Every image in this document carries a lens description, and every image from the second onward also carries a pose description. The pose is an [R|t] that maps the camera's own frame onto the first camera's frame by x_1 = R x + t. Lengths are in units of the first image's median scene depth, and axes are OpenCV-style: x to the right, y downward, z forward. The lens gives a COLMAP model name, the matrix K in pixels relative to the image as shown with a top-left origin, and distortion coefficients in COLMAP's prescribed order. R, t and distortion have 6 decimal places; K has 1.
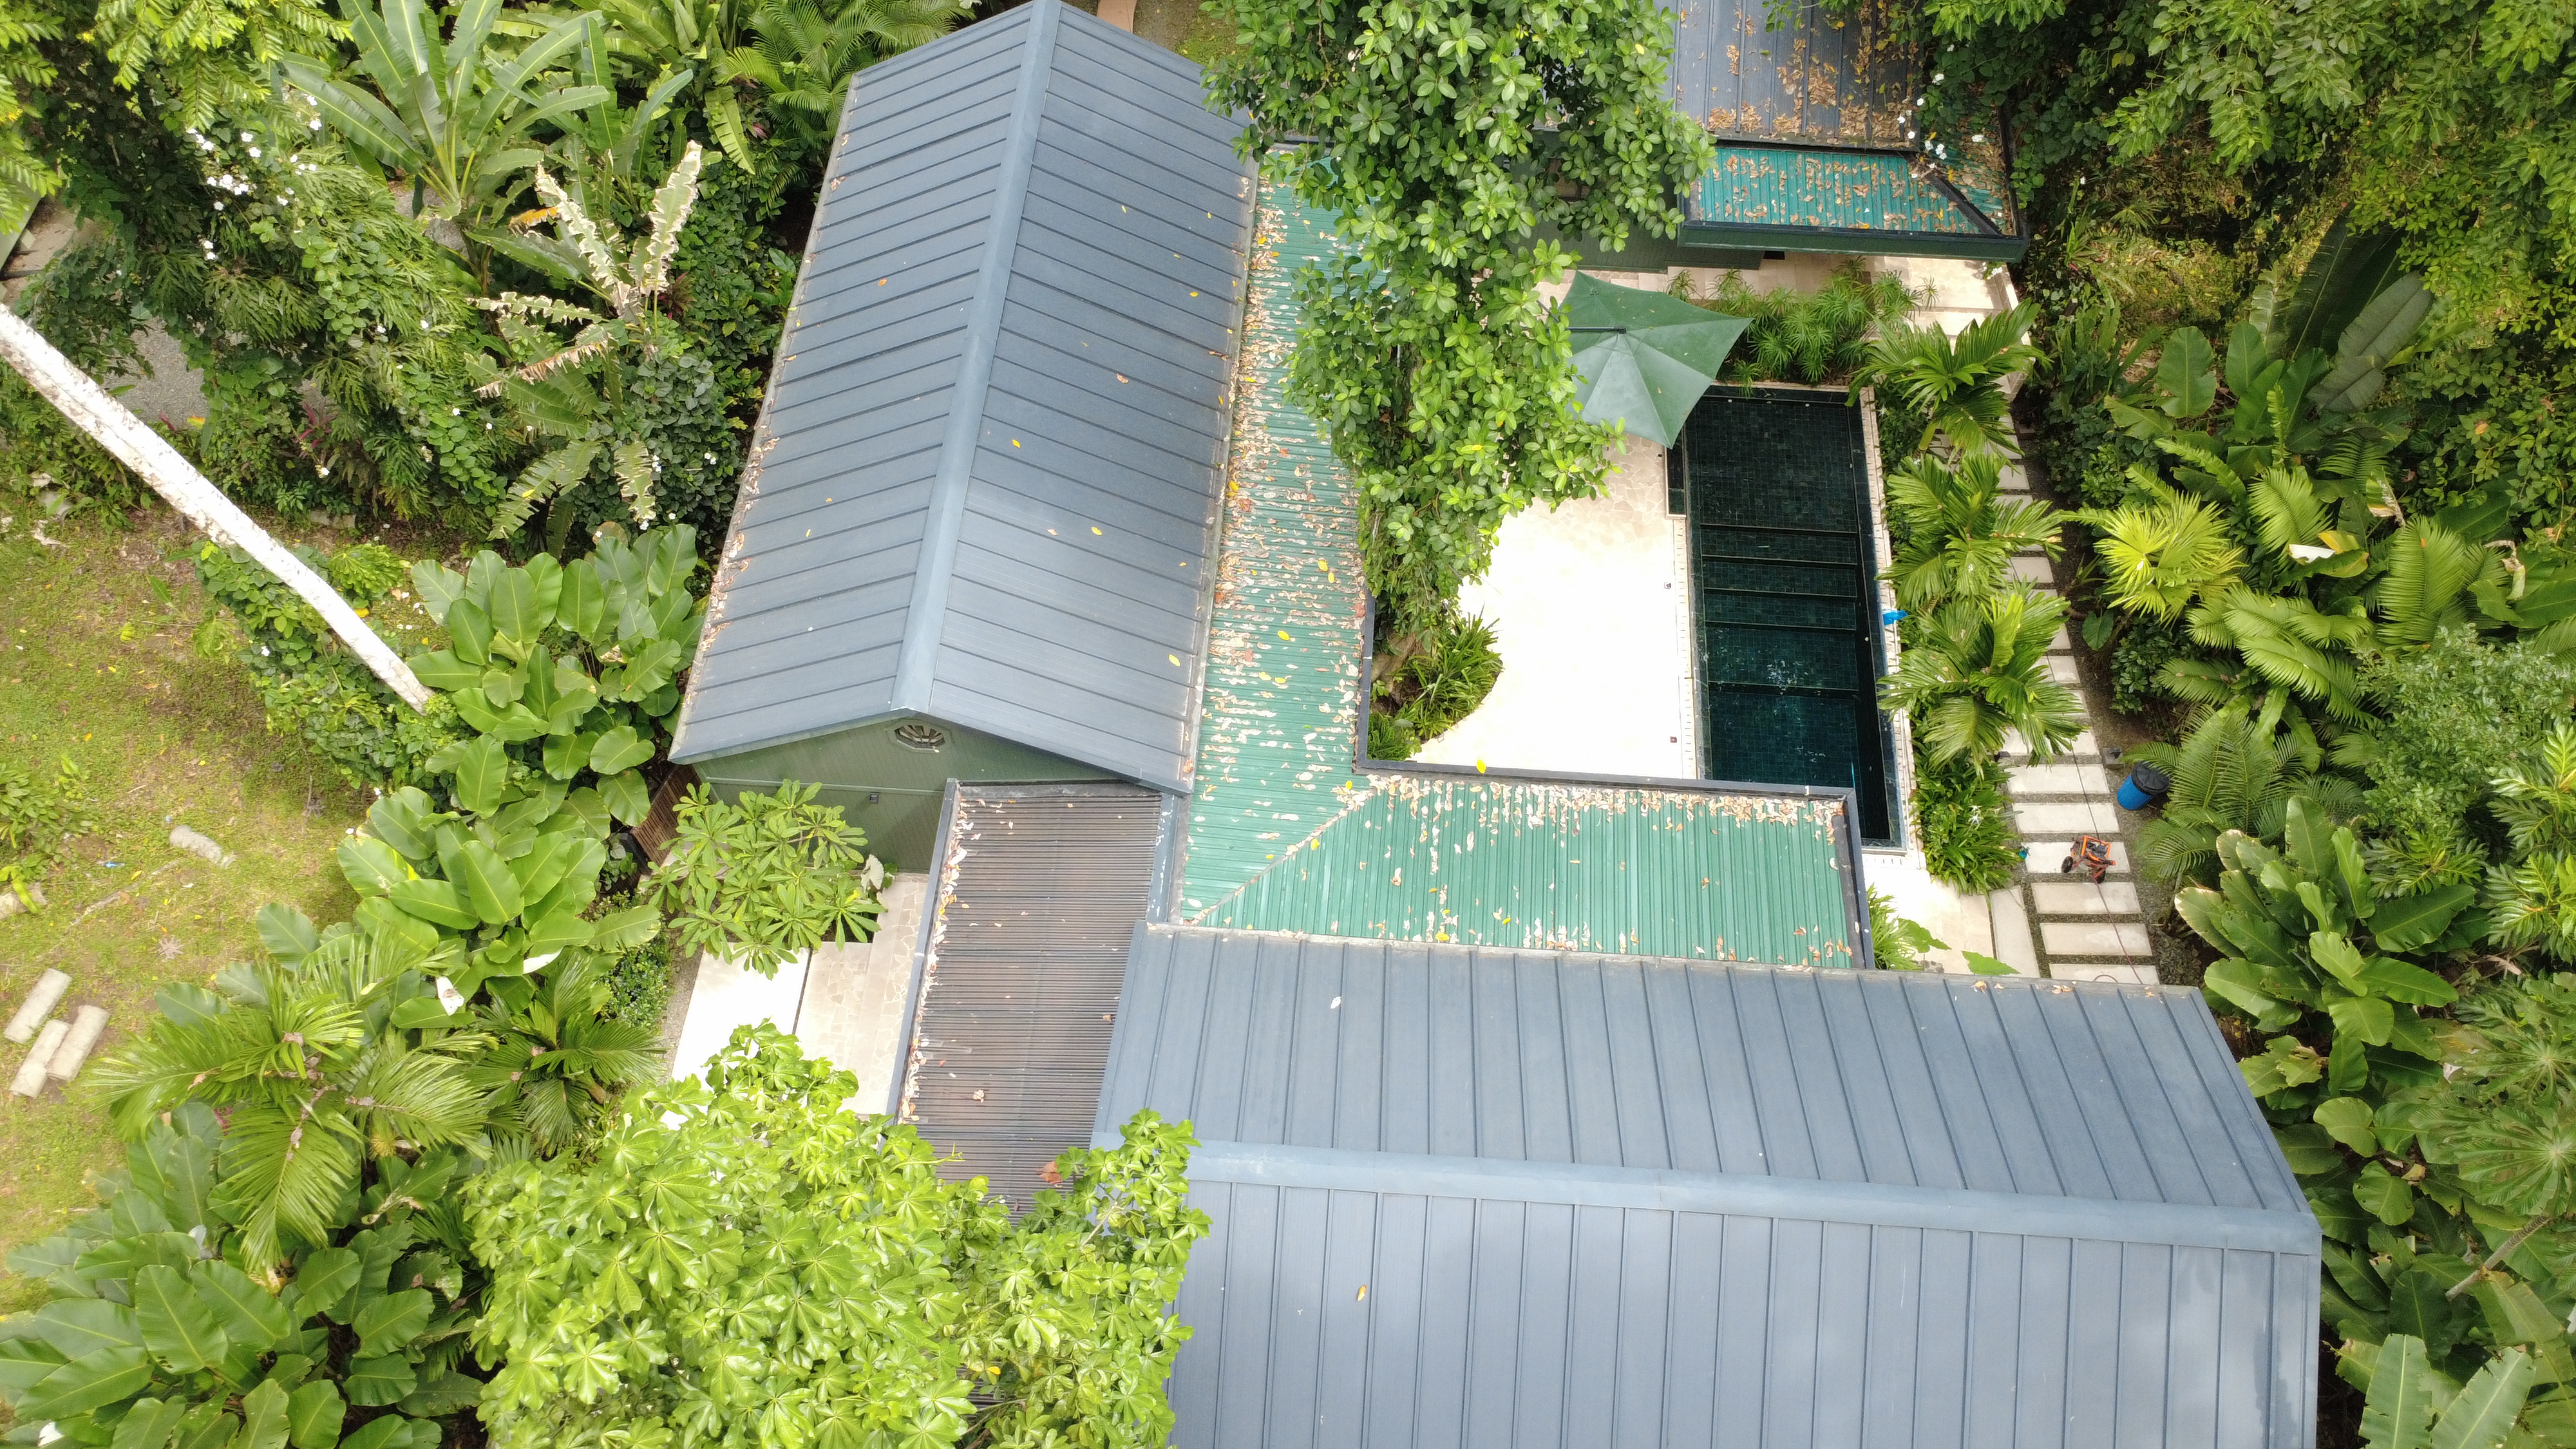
lens RADIAL K [[1850.5, 0, 1275.5], [0, 1850.5, 726.0], [0, 0, 1]] dist [0.003421, -0.001328]
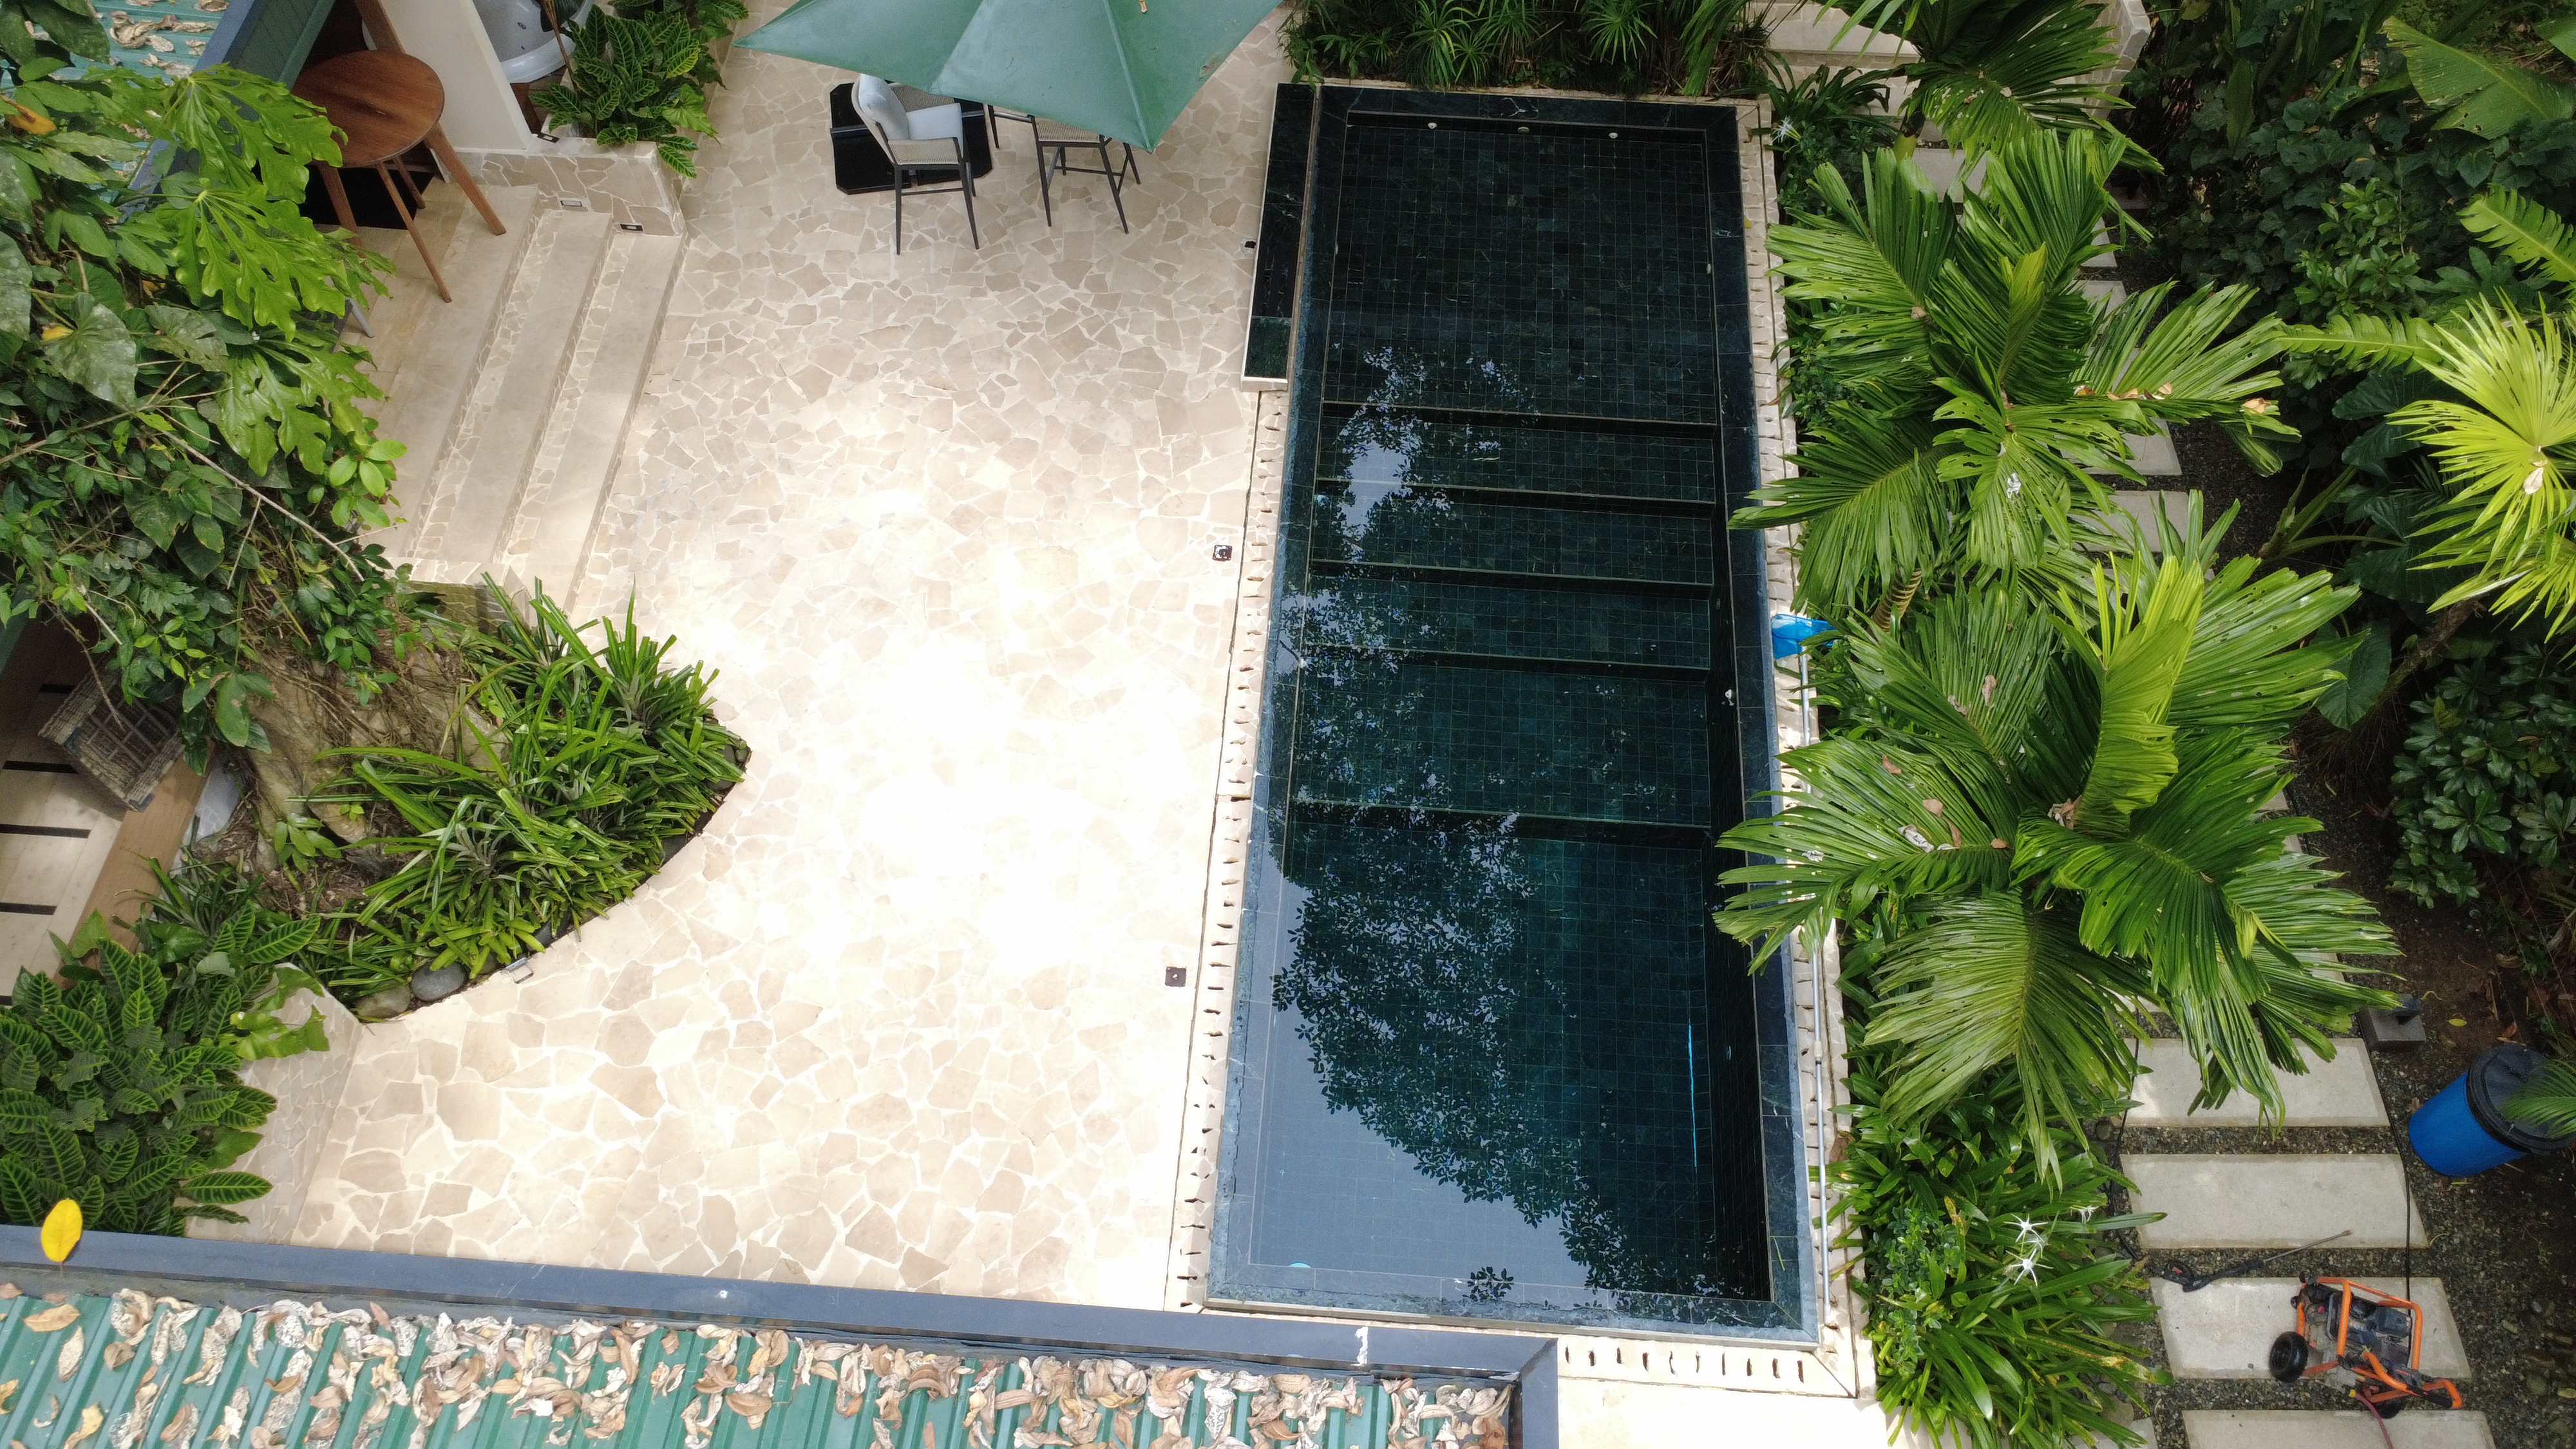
lens RADIAL K [[1850.5, 0, 1275.5], [0, 1850.5, 726.0], [0, 0, 1]] dist [0.003421, -0.001328]
pose [[0.999992, 0.004017, 0.000511, 0.241644], [-0.004012, 0.999959, -0.008133, -0.039475], [-0.000544, 0.008131, 0.999967, 0.662846]]
